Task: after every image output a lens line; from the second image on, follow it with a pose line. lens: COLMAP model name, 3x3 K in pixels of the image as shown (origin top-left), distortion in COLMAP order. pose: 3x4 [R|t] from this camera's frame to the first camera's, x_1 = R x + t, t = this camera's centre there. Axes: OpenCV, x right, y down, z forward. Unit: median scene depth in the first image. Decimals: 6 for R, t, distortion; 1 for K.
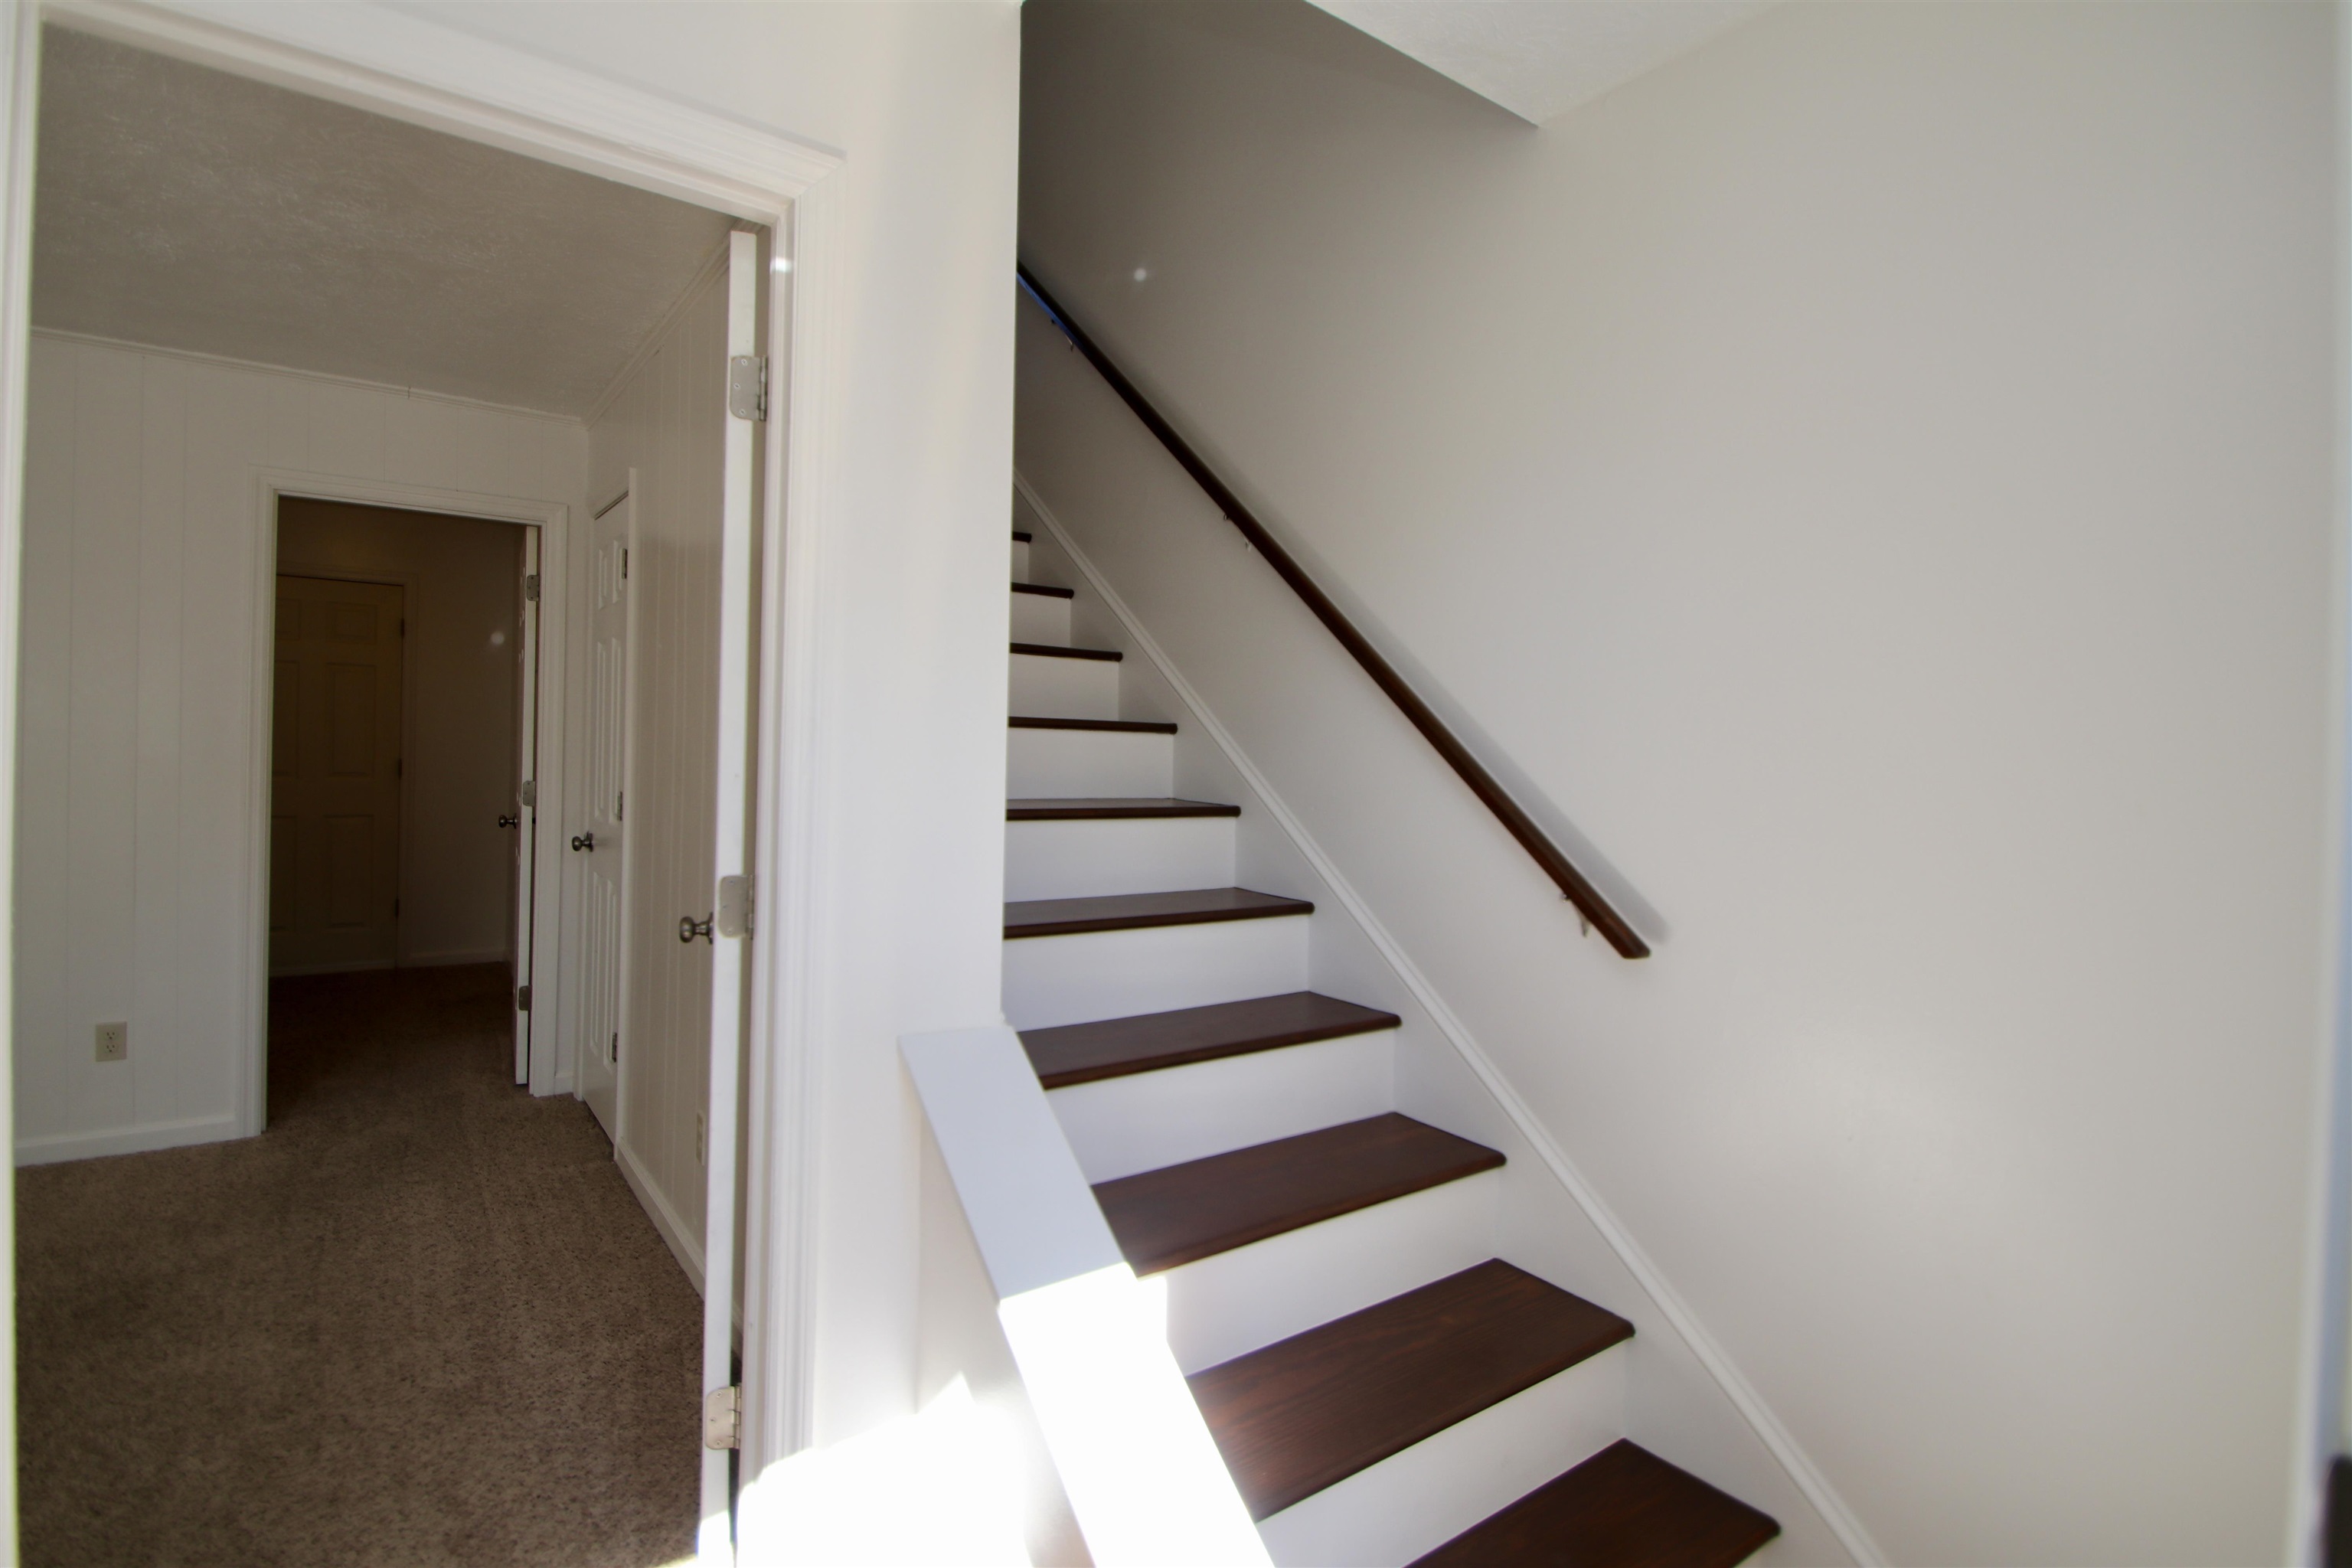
lens RADIAL K [[1192.5, 0, 1175.3], [0, 1192.5, 768.8], [0, 0, 1]] dist [-0.005059, -0.000216]
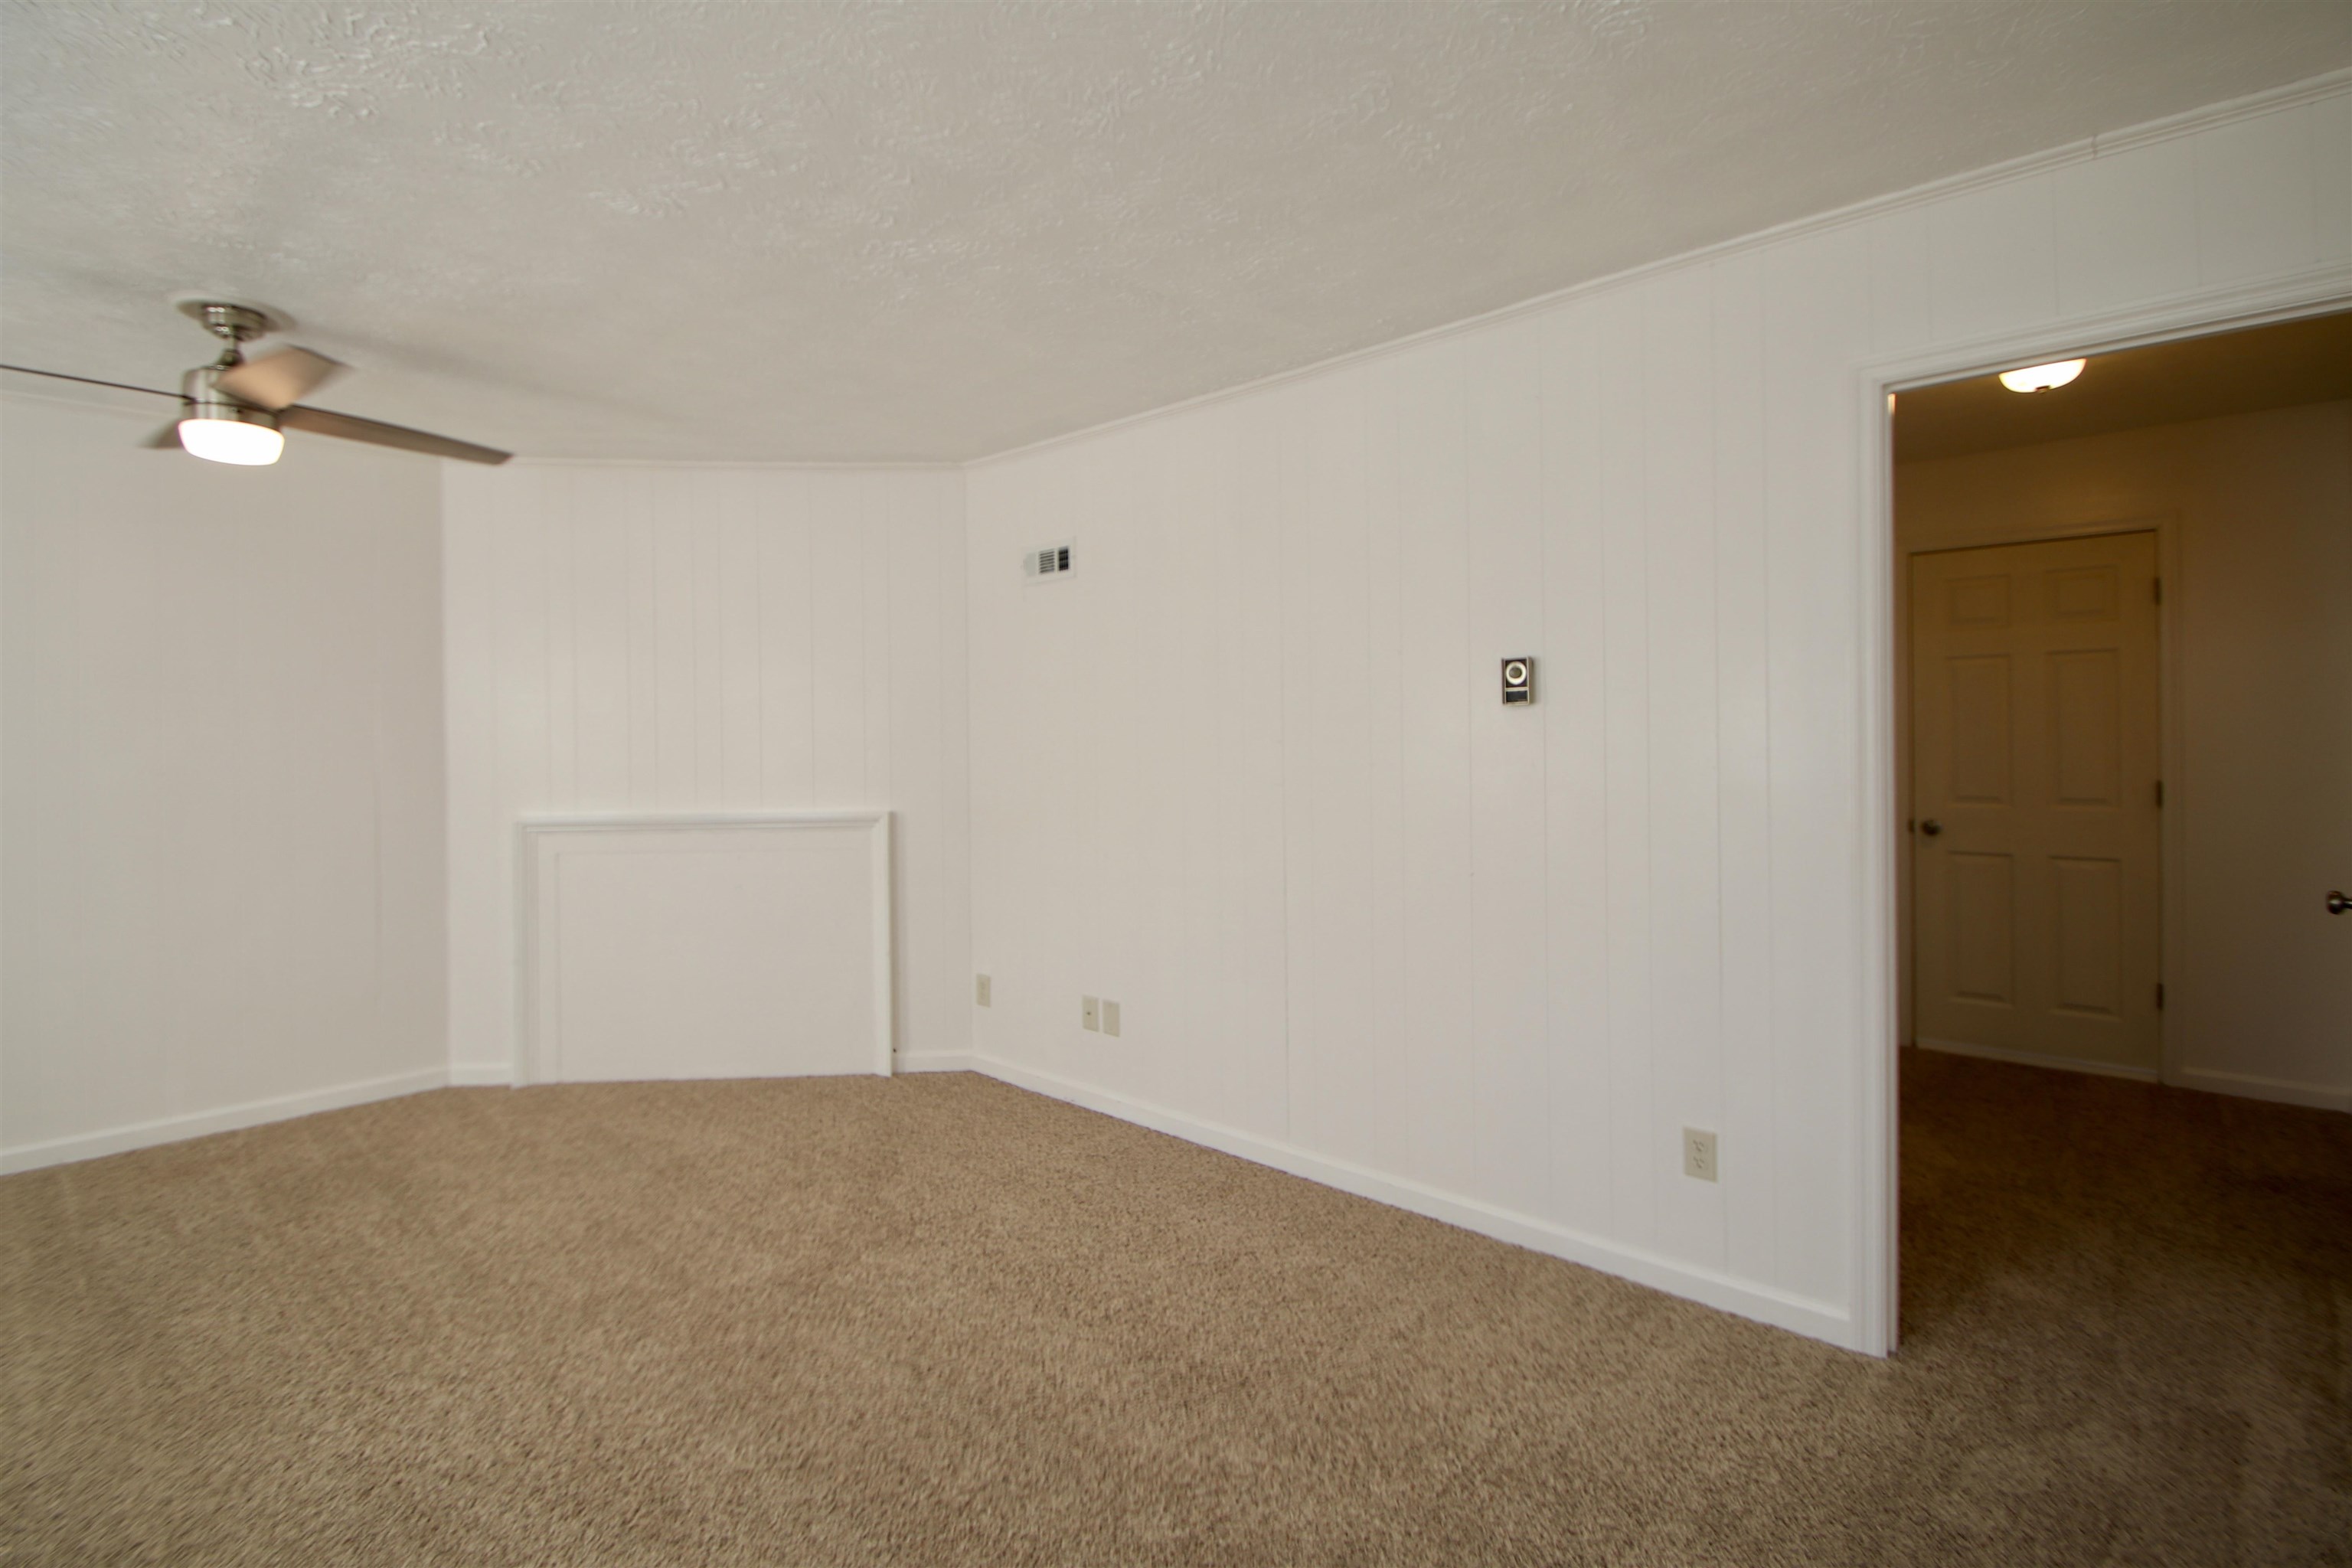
lens RADIAL K [[1088.6, 0, 1205.2], [0, 1088.6, 753.7], [0, 0, 1]] dist [0.005702, -0.006435]
pose [[0.237570, -0.028707, -0.970946, -0.267224], [-0.000648, 0.999558, -0.029712, -0.007621], [0.971370, 0.007688, 0.237447, 0.494612]]
